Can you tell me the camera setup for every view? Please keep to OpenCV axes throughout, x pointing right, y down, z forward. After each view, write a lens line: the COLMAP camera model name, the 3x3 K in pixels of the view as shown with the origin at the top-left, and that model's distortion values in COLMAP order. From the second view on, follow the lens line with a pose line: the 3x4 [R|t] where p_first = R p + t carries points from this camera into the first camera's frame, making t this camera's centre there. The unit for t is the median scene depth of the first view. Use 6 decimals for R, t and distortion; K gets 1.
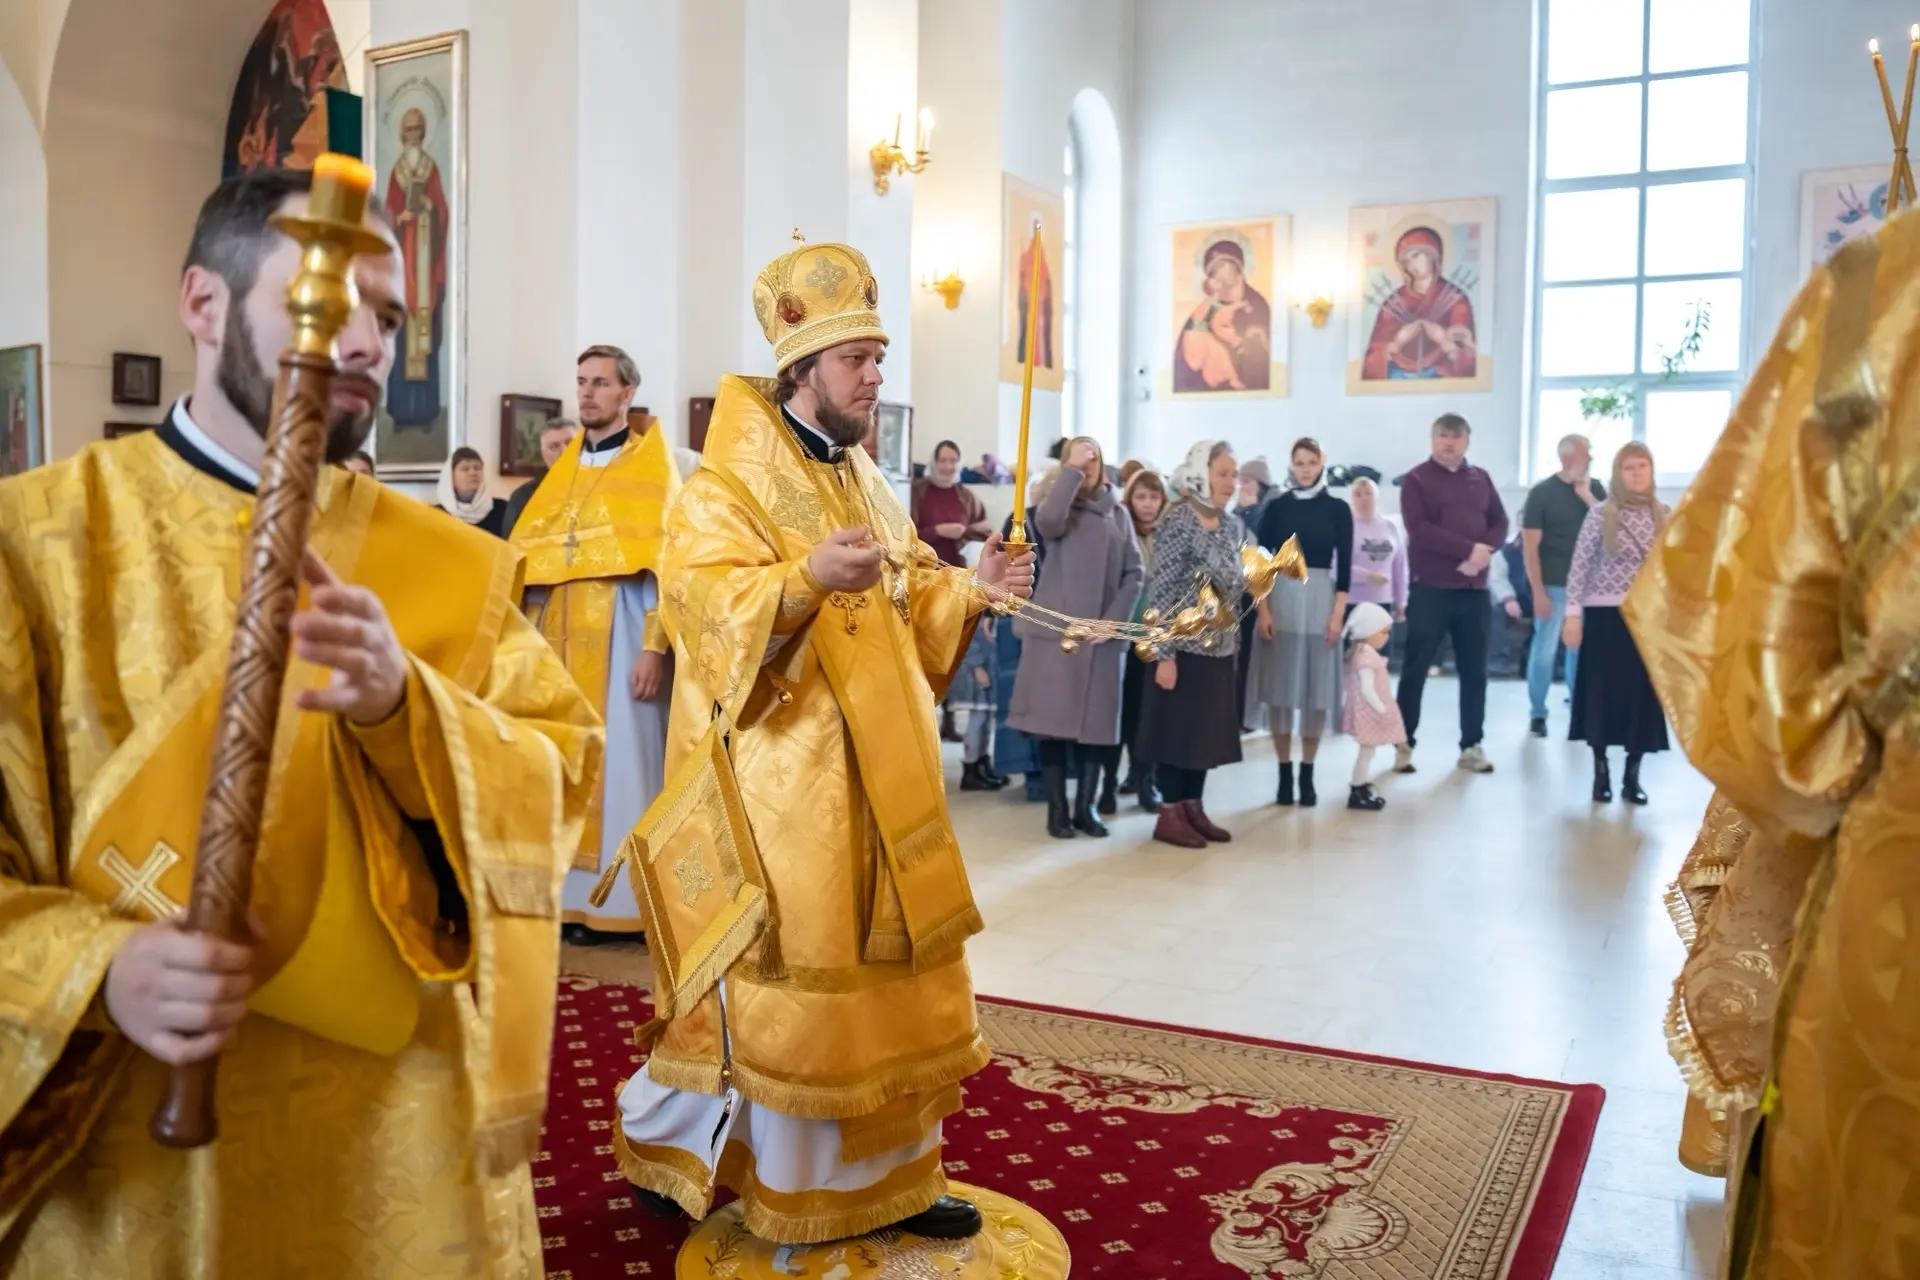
lens RADIAL K [[1541.3, 0, 960.0], [0, 1541.3, 640.0], [0, 0, 1]] dist [-0.078297, 0.055366]
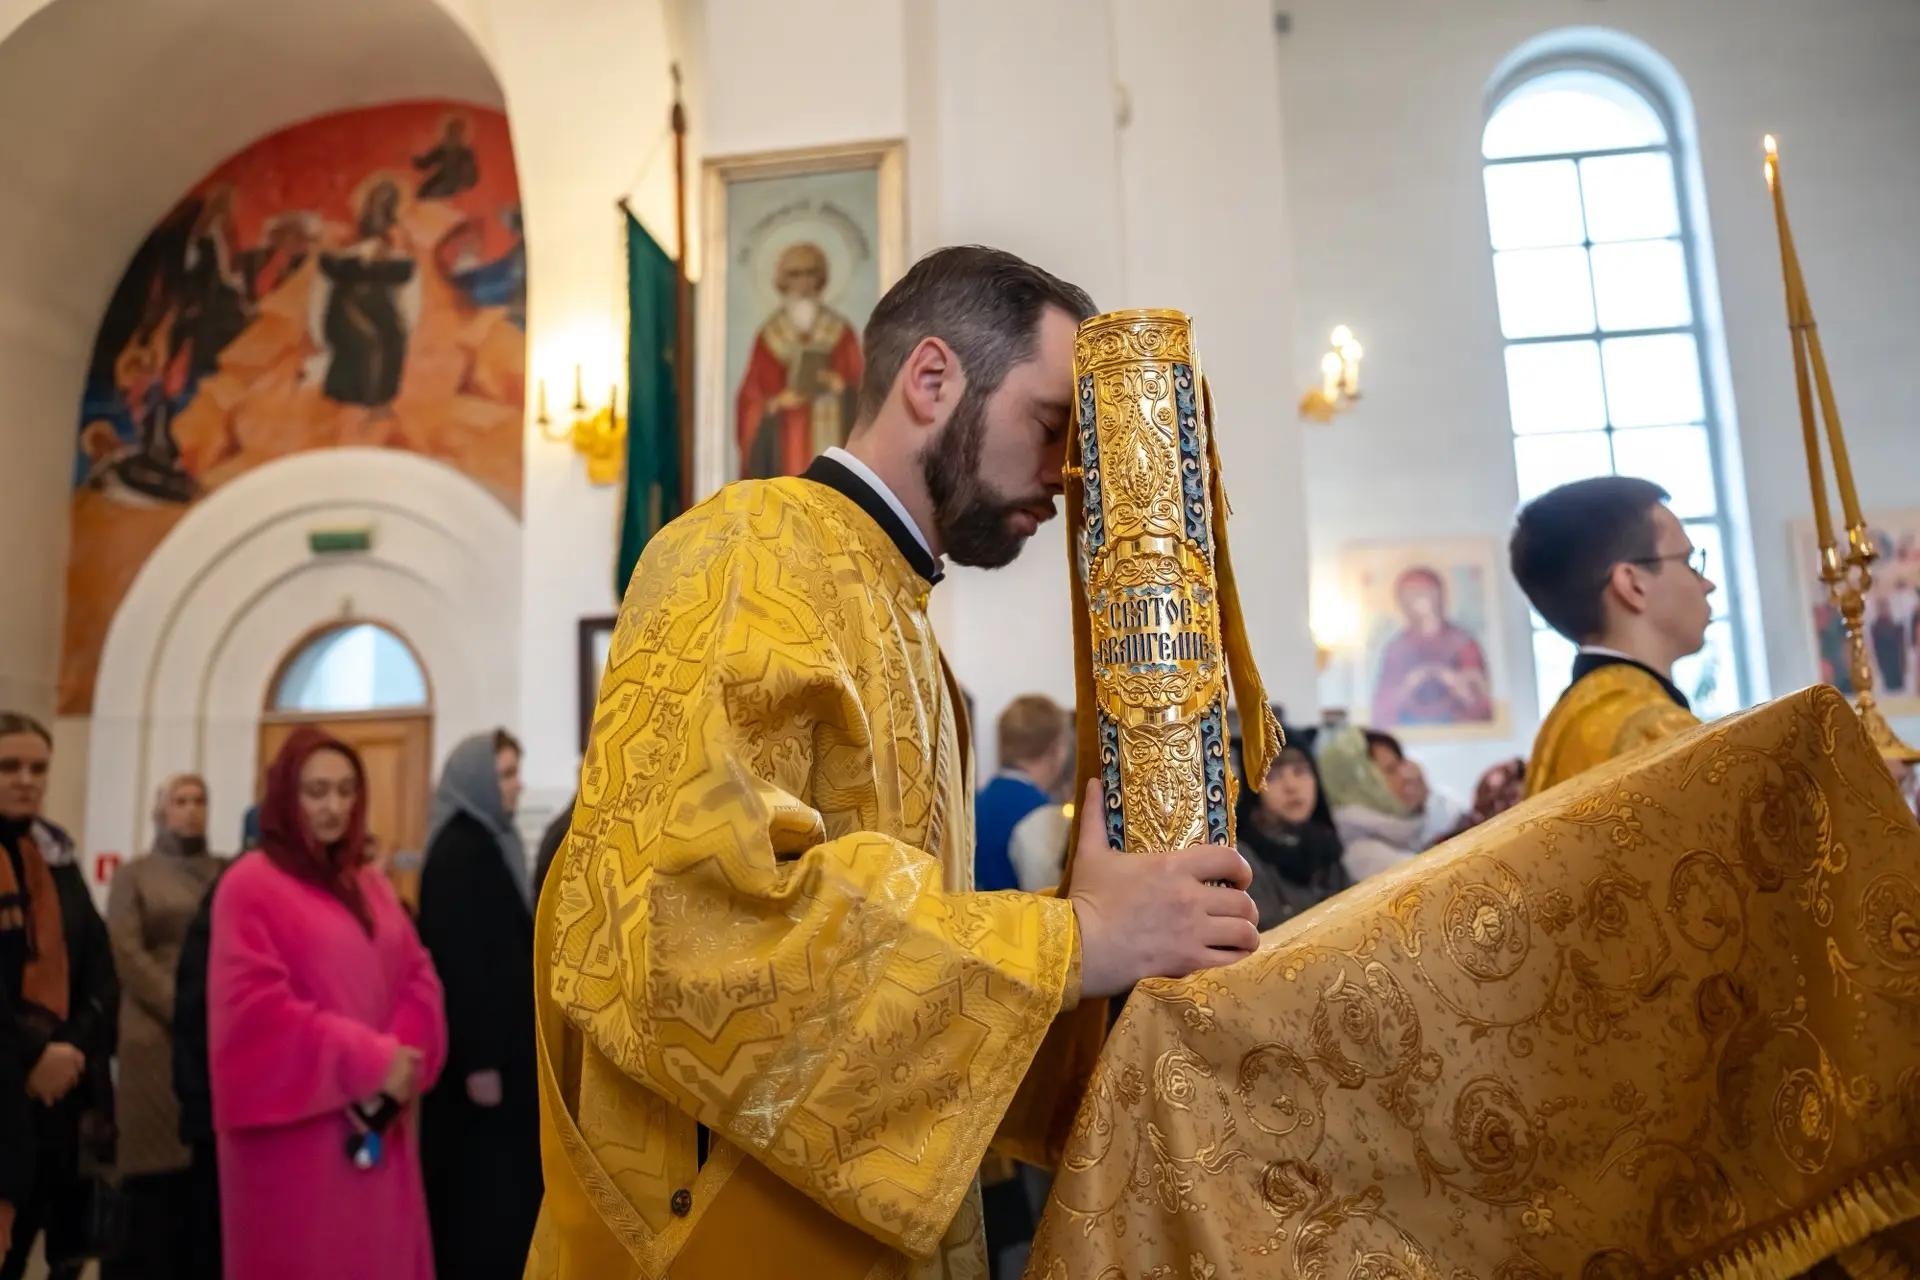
lens RADIAL K [[1541.3, 0, 960.0], [0, 1541.3, 640.0], [0, 0, 1]] dist [-0.078297, 0.055366]
pose [[0.945709, 0.025265, 0.324031, -0.281318], [0.056717, 0.968848, -0.241076, -0.014170], [-0.320027, 0.246366, 0.914815, 0.235266]]
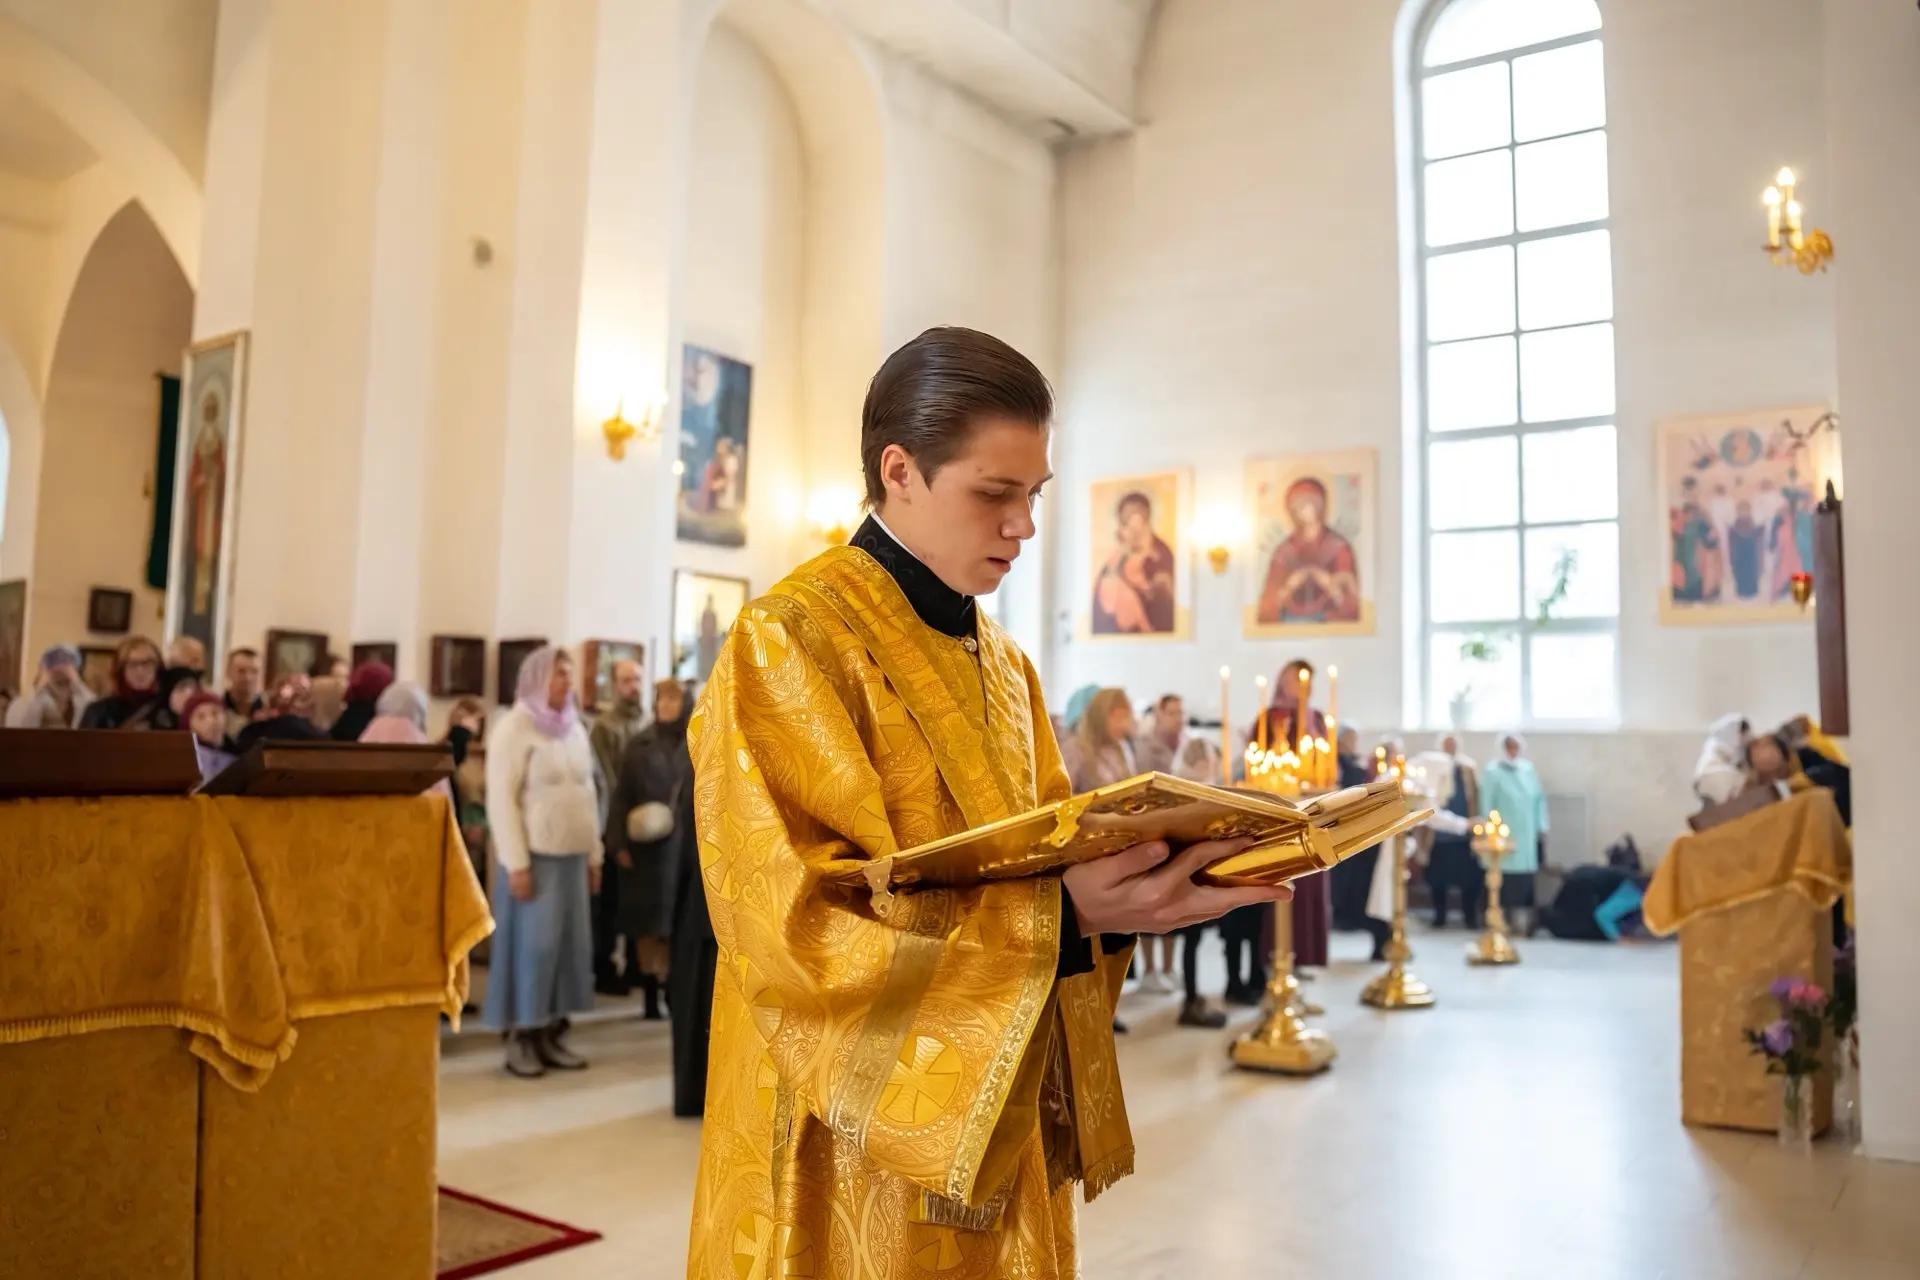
lens RADIAL K [[1541.3, 0, 960.0], [0, 1541.3, 640.0], [0, 0, 1]] dist [-0.078297, 0.055366]
pose [[0.991634, 0.009233, -0.128753, 0.207246], [-0.028989, 0.987890, -0.152425, 0.002964], [0.125787, 0.154882, 0.979892, -0.032913]]
